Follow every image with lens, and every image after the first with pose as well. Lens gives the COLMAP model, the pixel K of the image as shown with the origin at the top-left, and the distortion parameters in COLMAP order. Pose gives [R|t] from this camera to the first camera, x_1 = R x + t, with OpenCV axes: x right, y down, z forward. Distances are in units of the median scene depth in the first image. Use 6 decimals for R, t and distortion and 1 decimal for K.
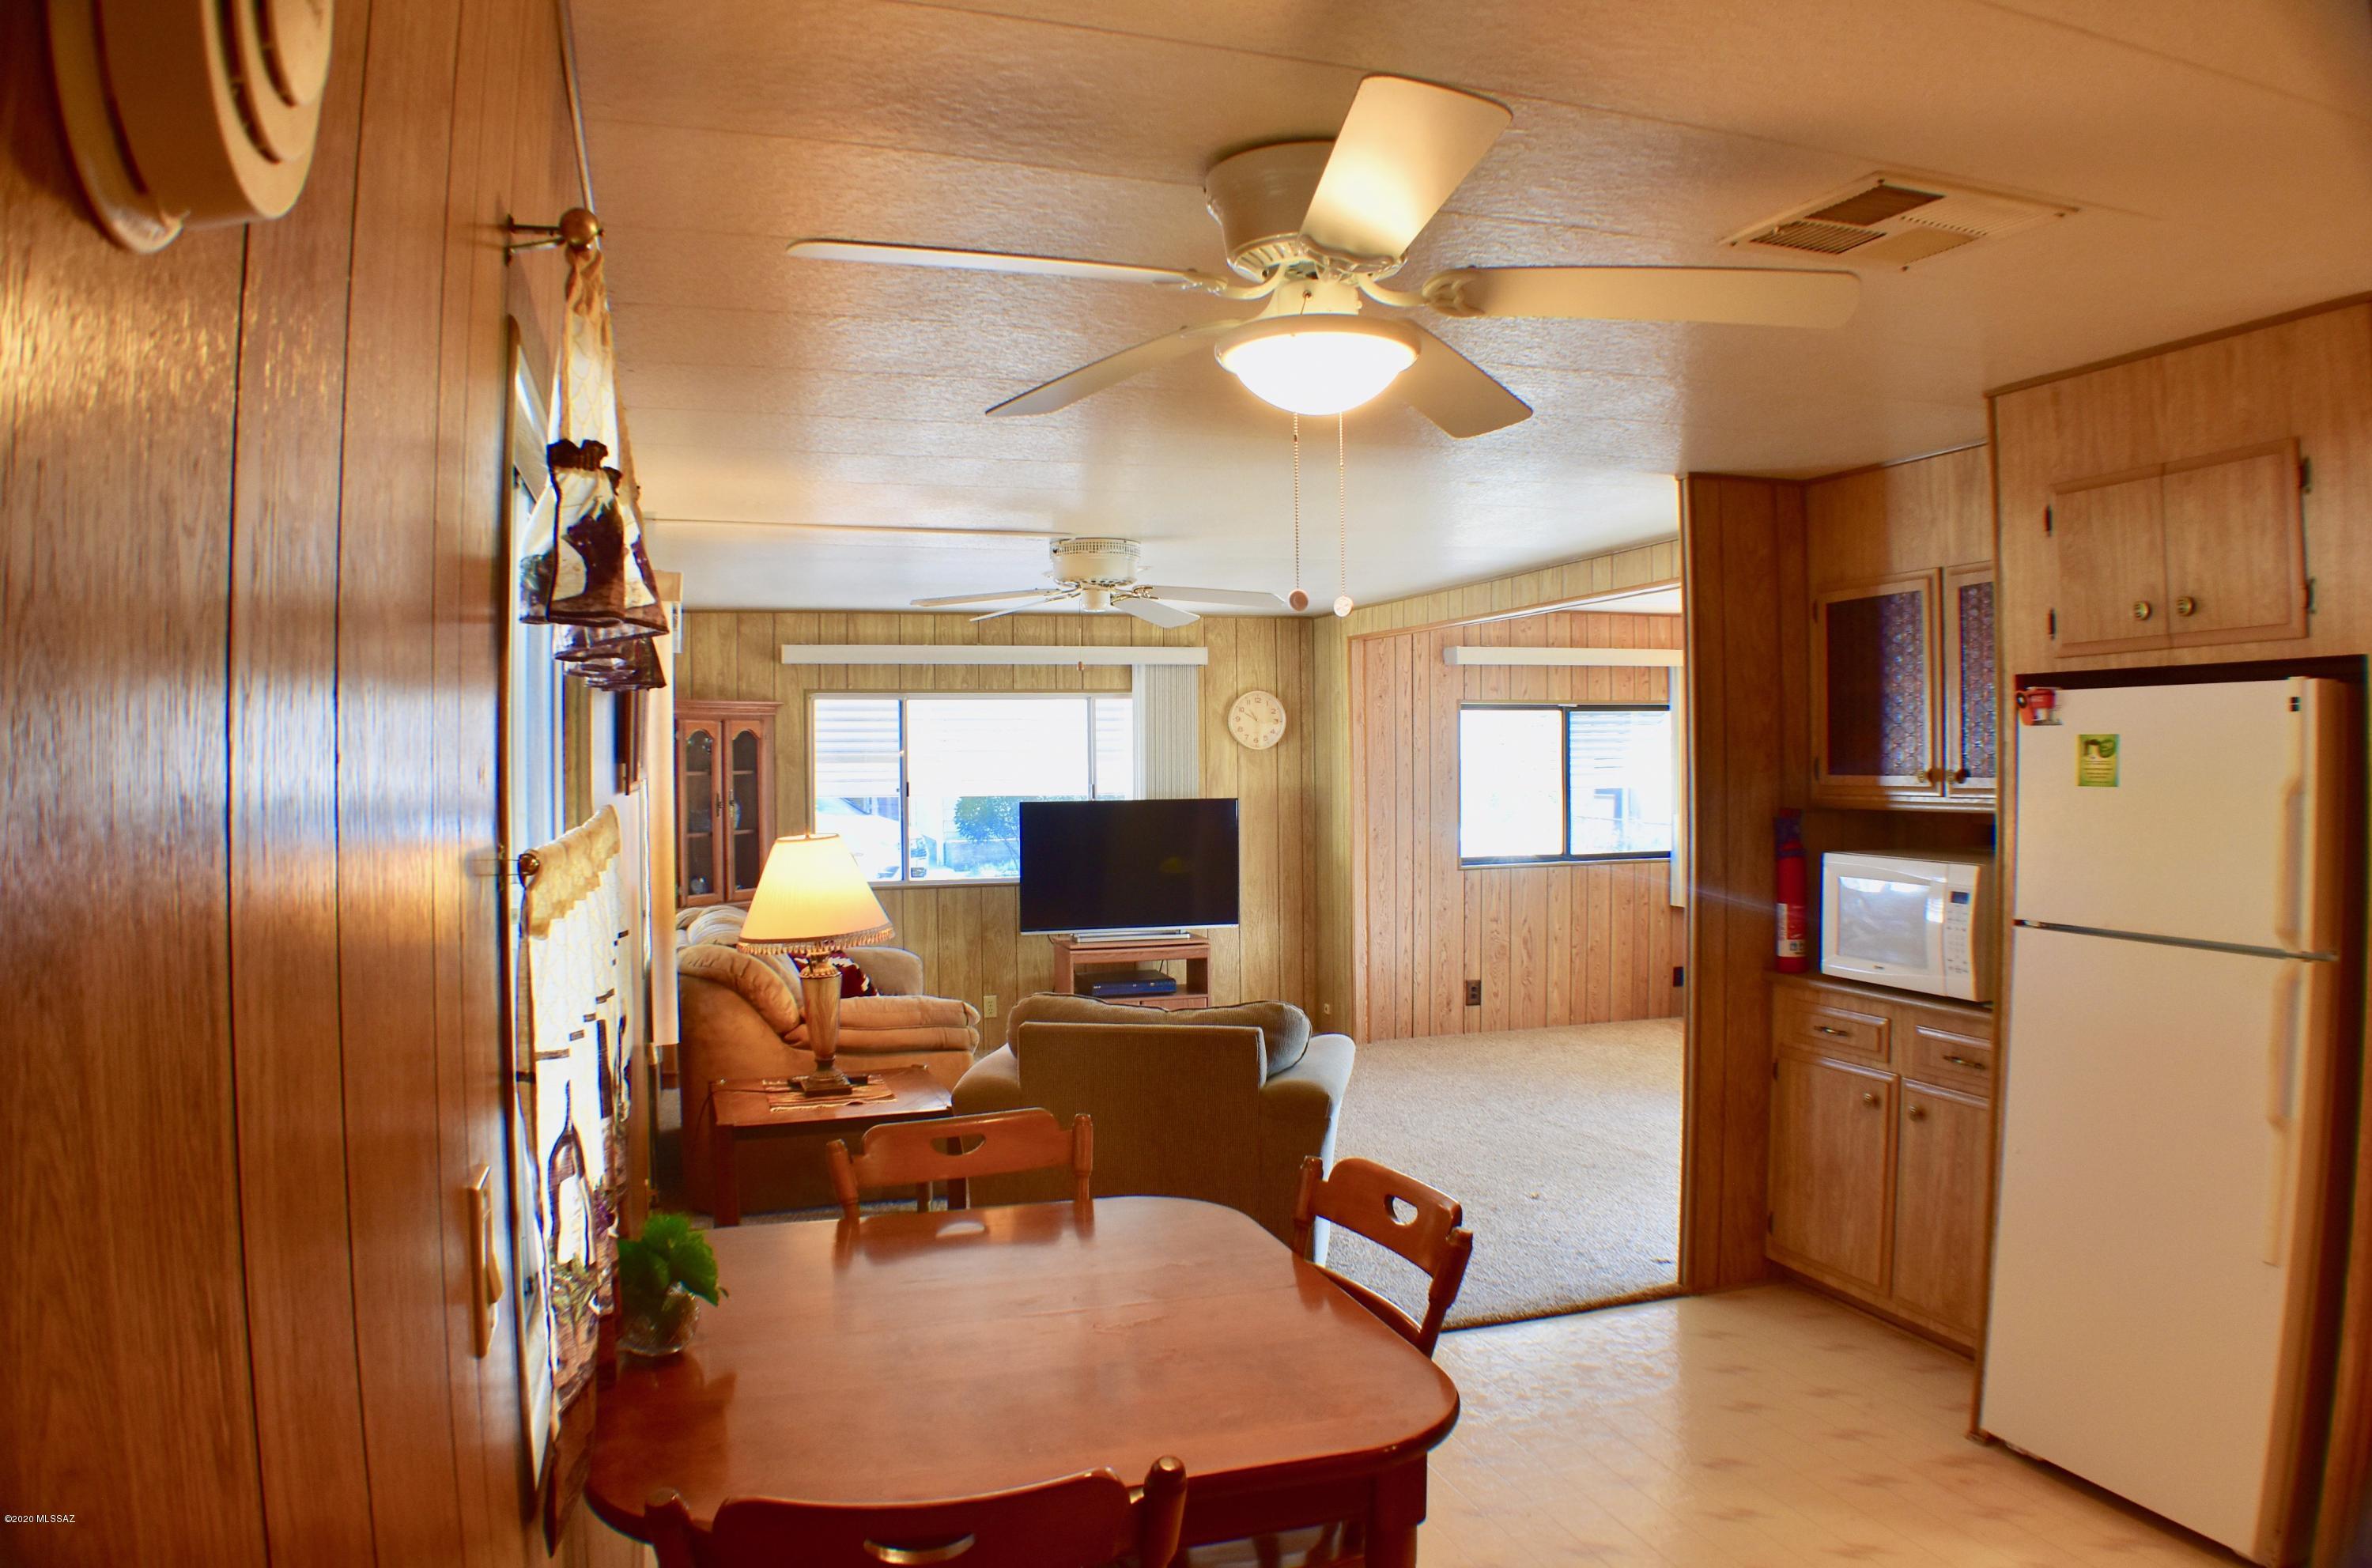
lens RADIAL K [[1626.6, 0, 1186.0], [0, 1626.6, 784.0], [0, 0, 1]] dist [-0.156382, 0.002827]
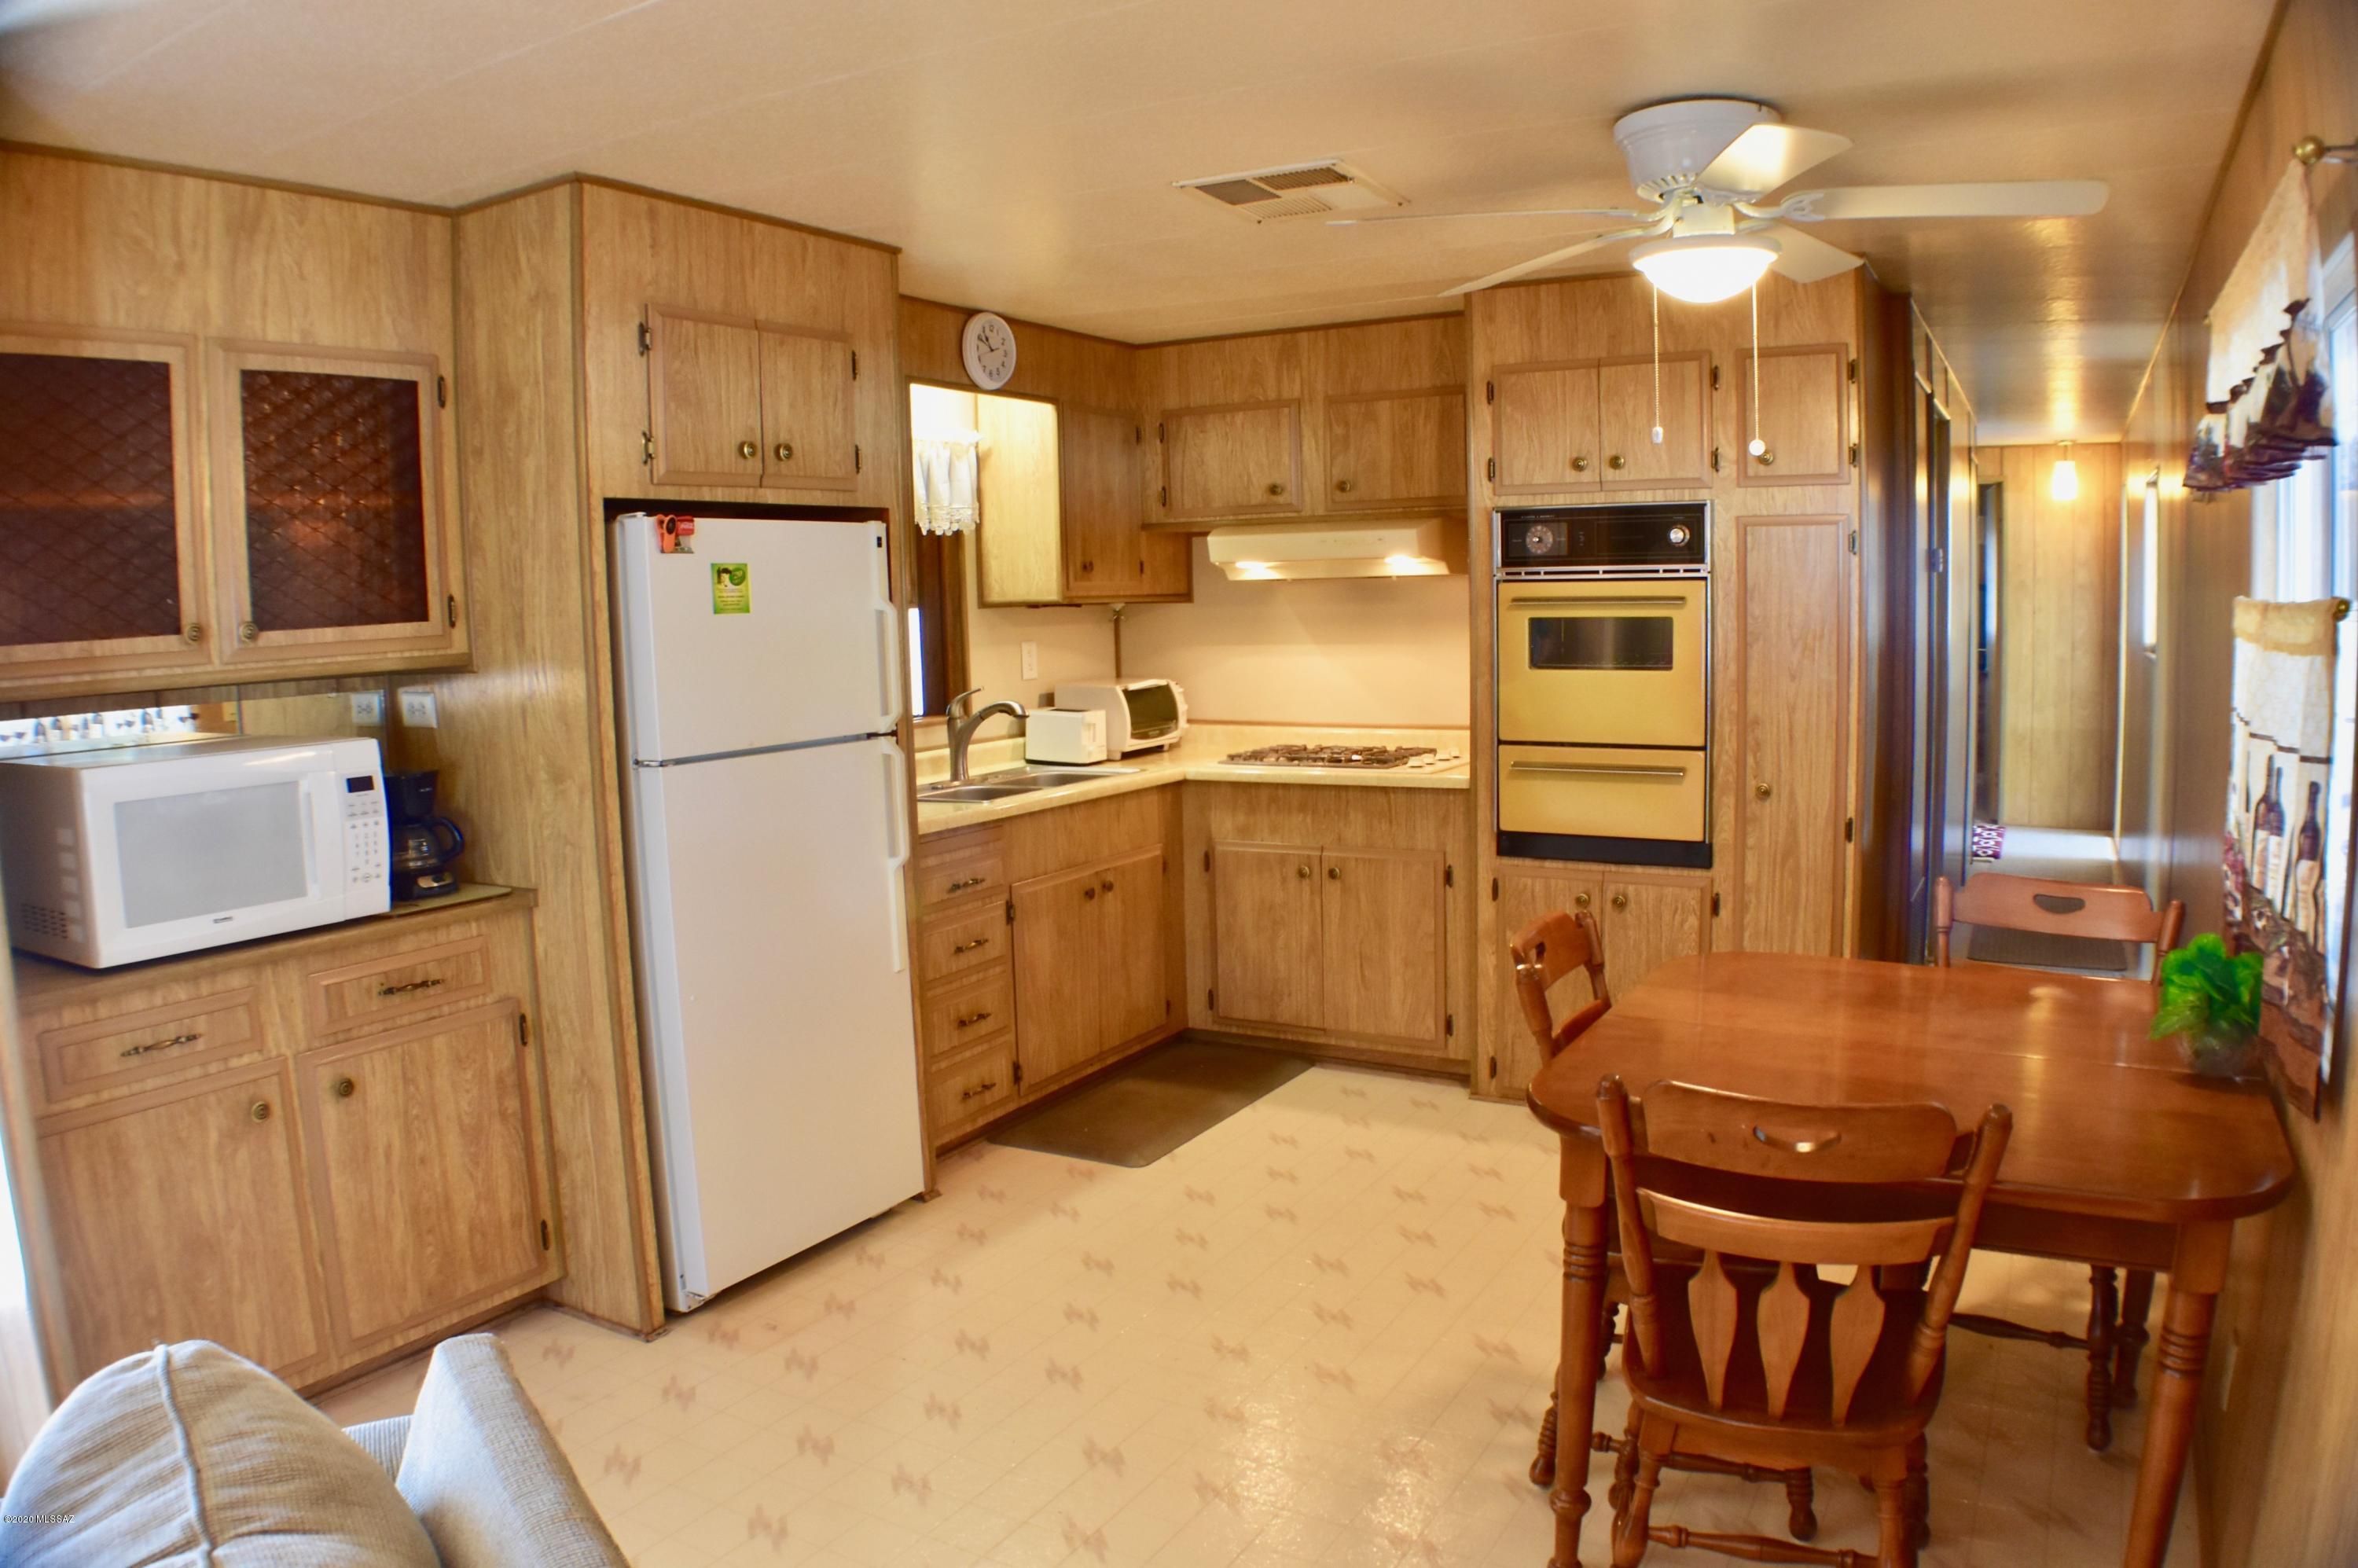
lens RADIAL K [[1616.9, 0, 1179.0], [0, 1616.9, 784.0], [0, 0, 1]] dist [-0.156382, 0.002827]
pose [[-0.671397, -0.058690, 0.738770, -0.412489], [0.046107, 0.991620, 0.120680, -0.000183], [-0.739662, 0.115087, -0.663065, 1.500358]]
